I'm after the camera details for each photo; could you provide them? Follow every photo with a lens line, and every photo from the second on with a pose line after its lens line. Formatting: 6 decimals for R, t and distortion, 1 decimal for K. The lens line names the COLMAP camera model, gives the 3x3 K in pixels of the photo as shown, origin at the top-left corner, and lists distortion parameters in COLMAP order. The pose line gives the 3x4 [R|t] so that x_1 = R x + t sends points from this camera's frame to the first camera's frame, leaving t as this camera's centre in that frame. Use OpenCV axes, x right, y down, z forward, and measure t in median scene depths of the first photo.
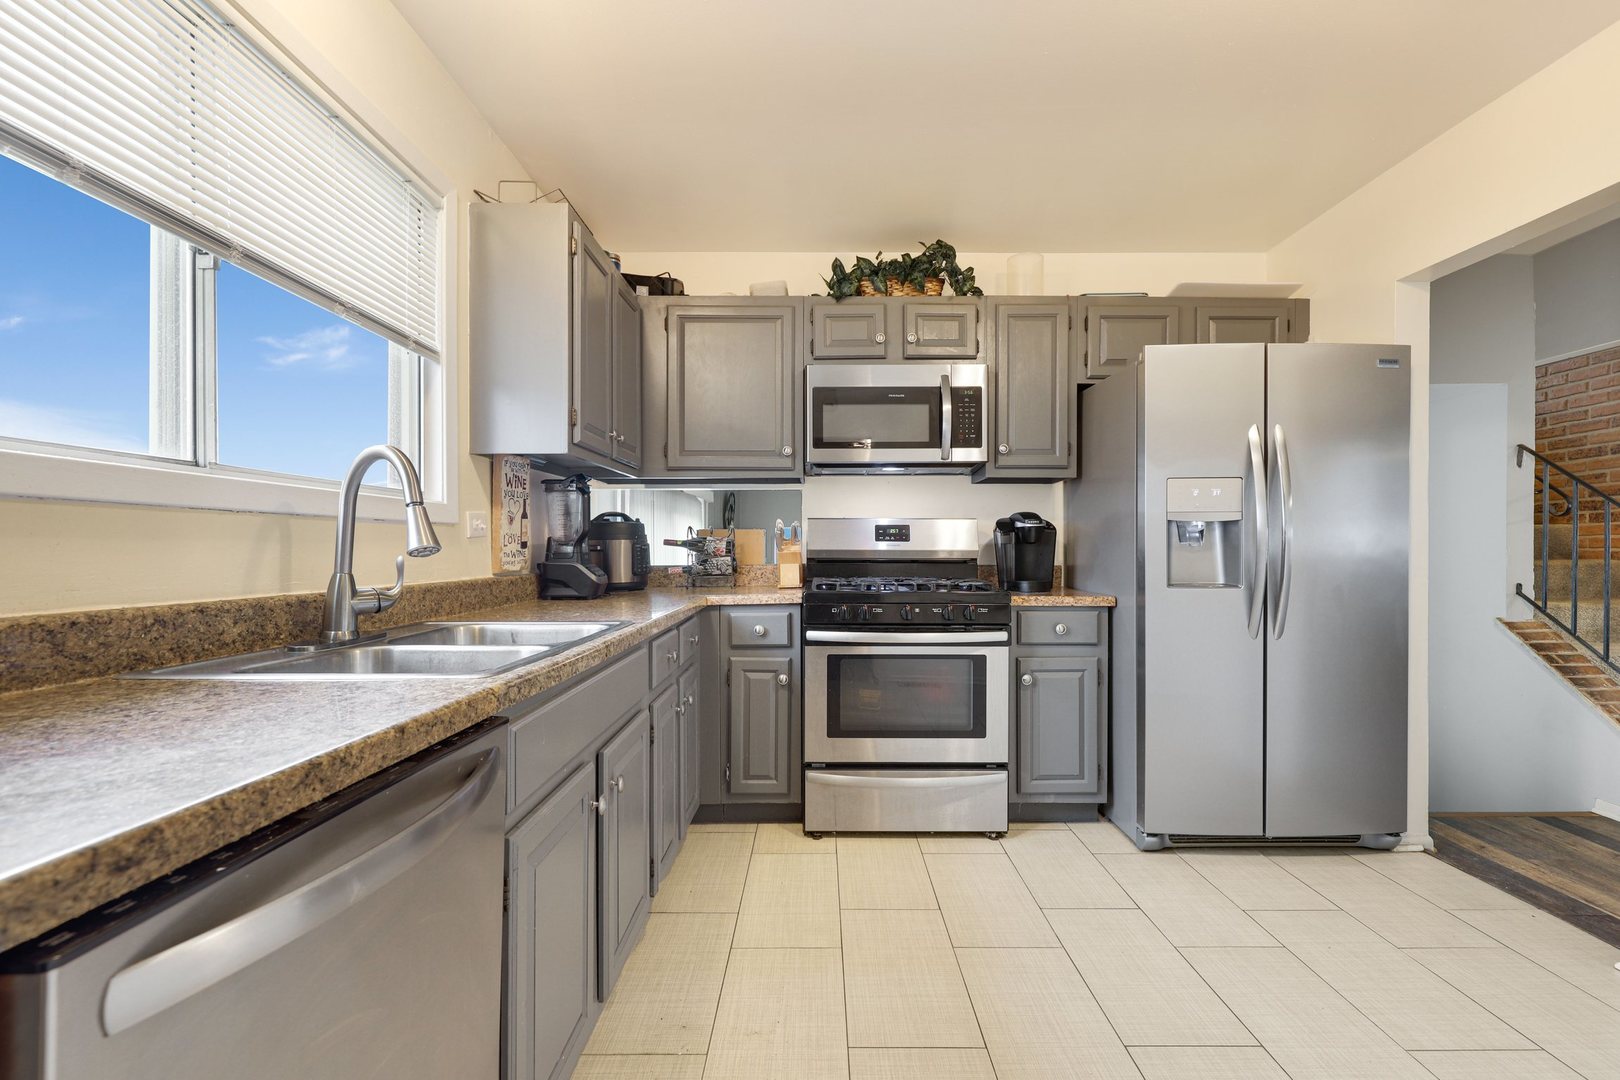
lens RADIAL K [[735.2, 0, 822.2], [0, 735.2, 547.7], [0, 0, 1]] dist [-0.000732, -0.000978]
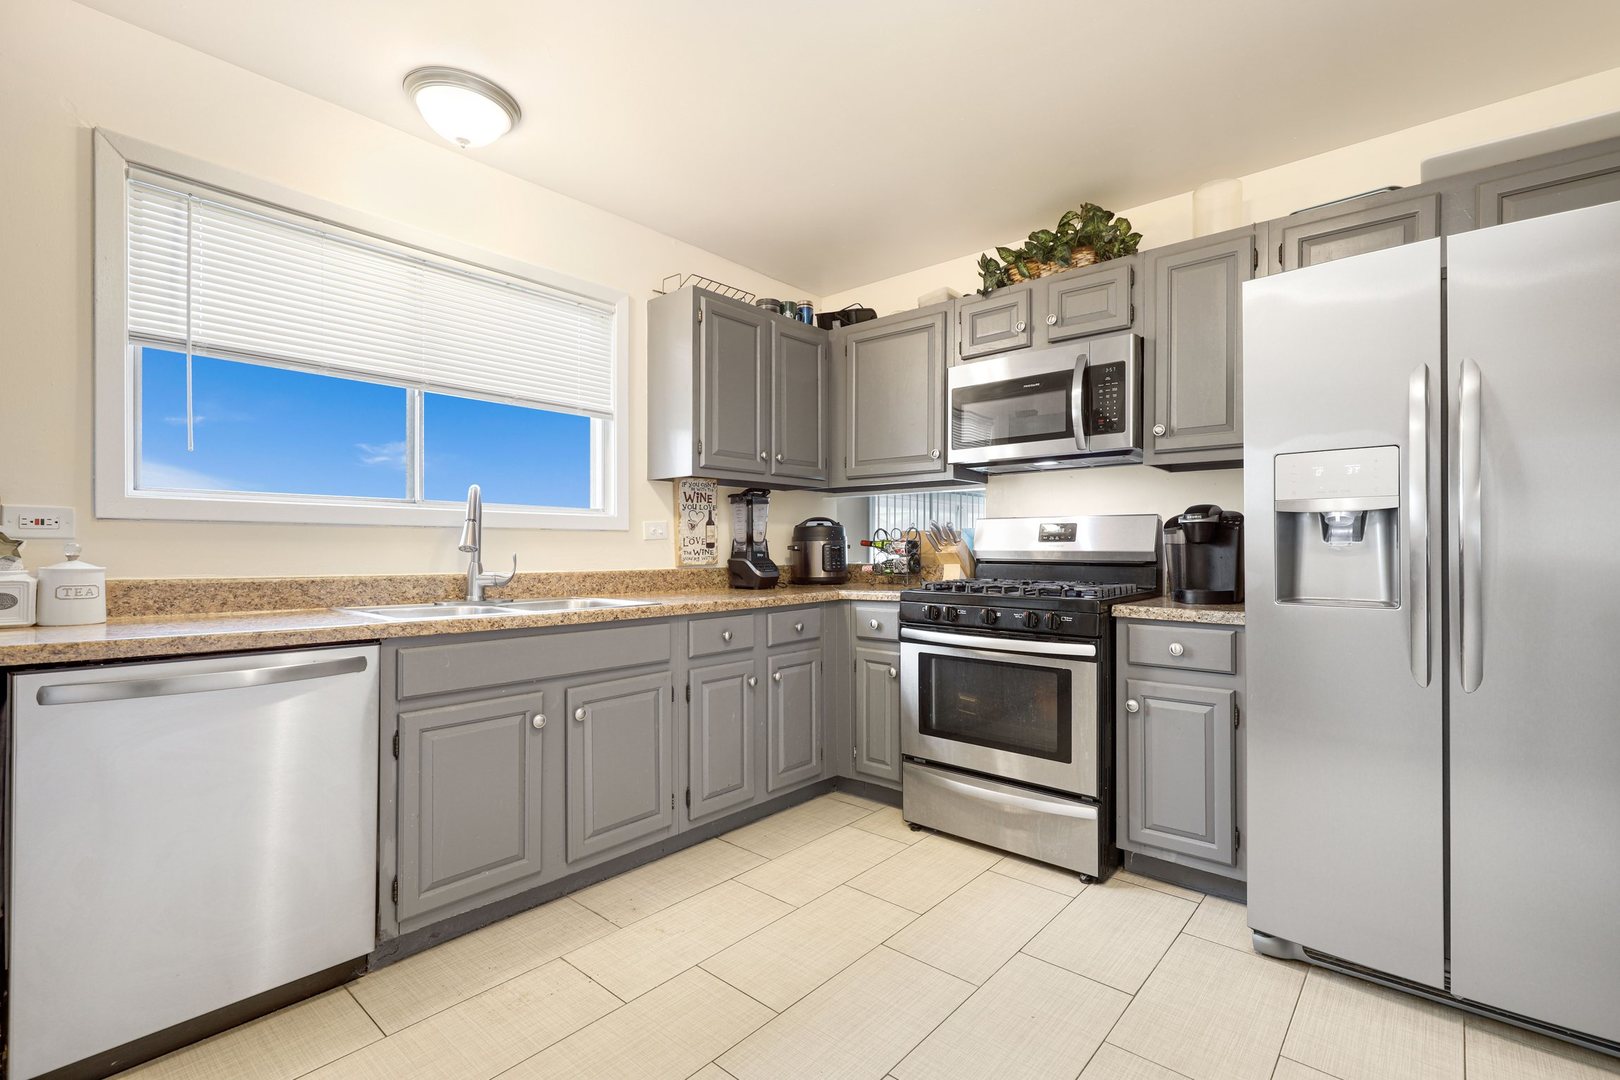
lens RADIAL K [[735.2, 0, 822.2], [0, 735.2, 547.7], [0, 0, 1]] dist [-0.000732, -0.000978]
pose [[0.756468, 0.001679, -0.654029, 0.567639], [-0.003096, 0.999995, -0.001014, 0.001022], [0.654024, 0.002792, 0.756469, 0.134278]]
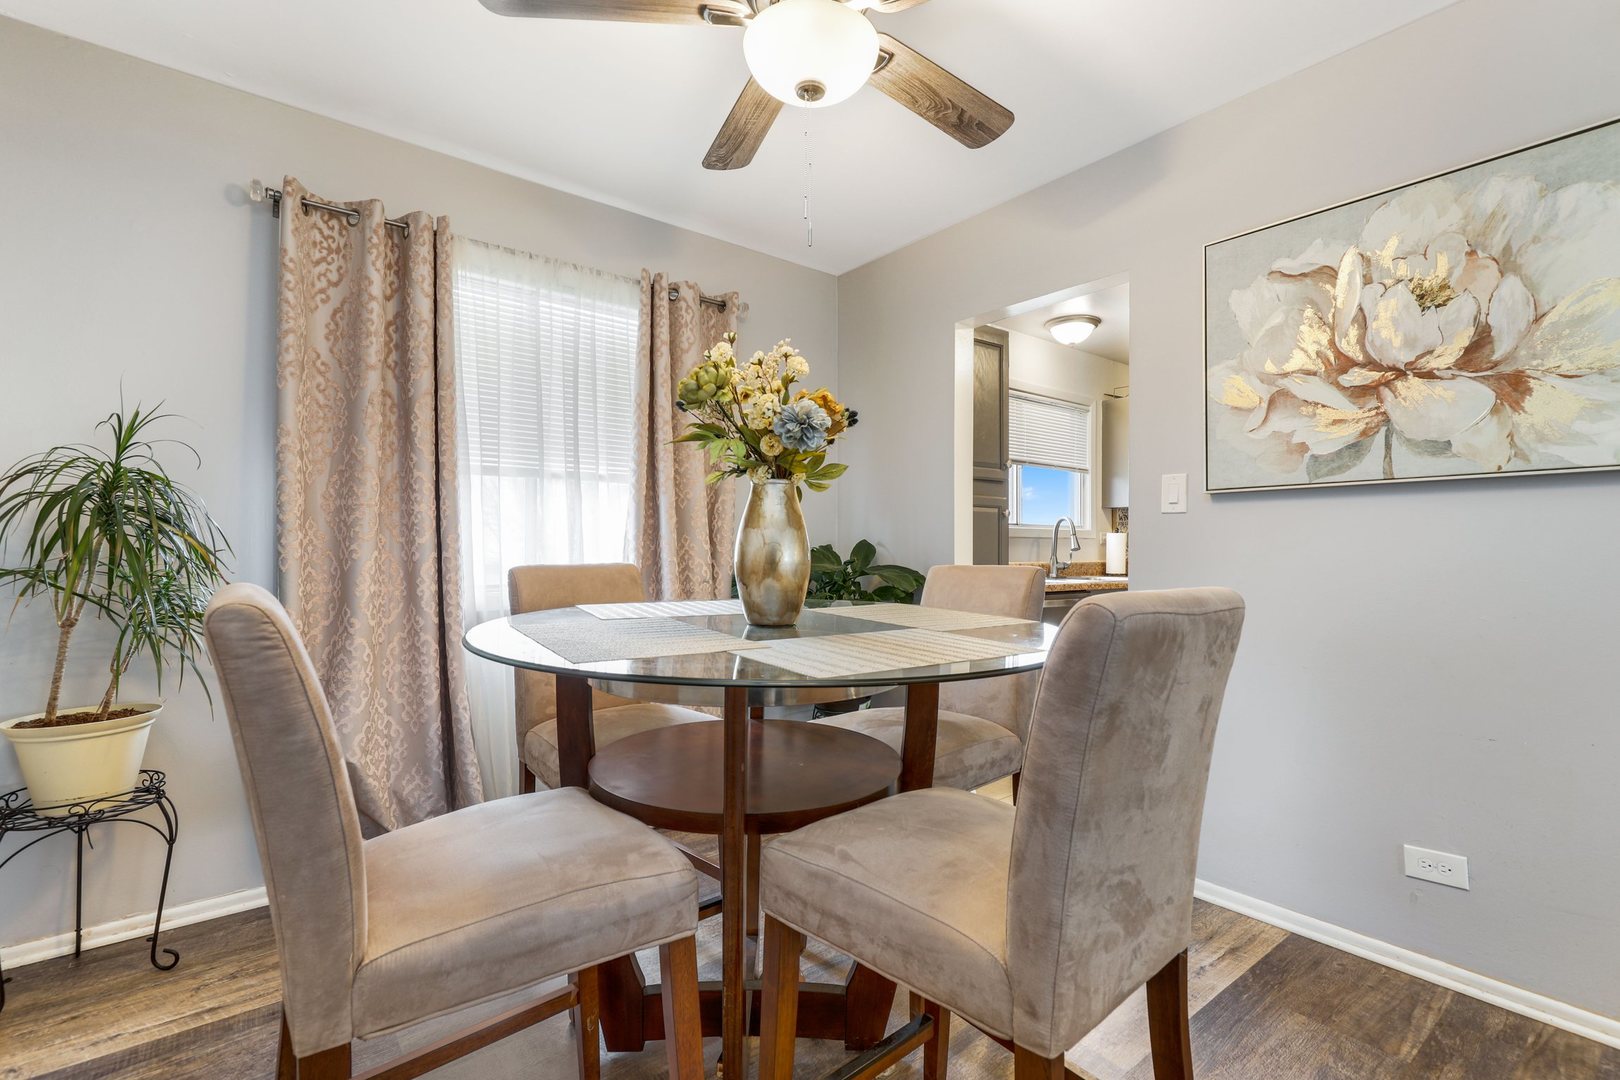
lens RADIAL K [[735.2, 0, 822.2], [0, 735.2, 547.7], [0, 0, 1]] dist [-0.000732, -0.000978]
pose [[0.628115, 0.001686, -0.778119, 0.650869], [-0.007653, 0.999963, -0.004011, 0.010258], [0.778083, 0.008474, 0.628104, -0.967297]]
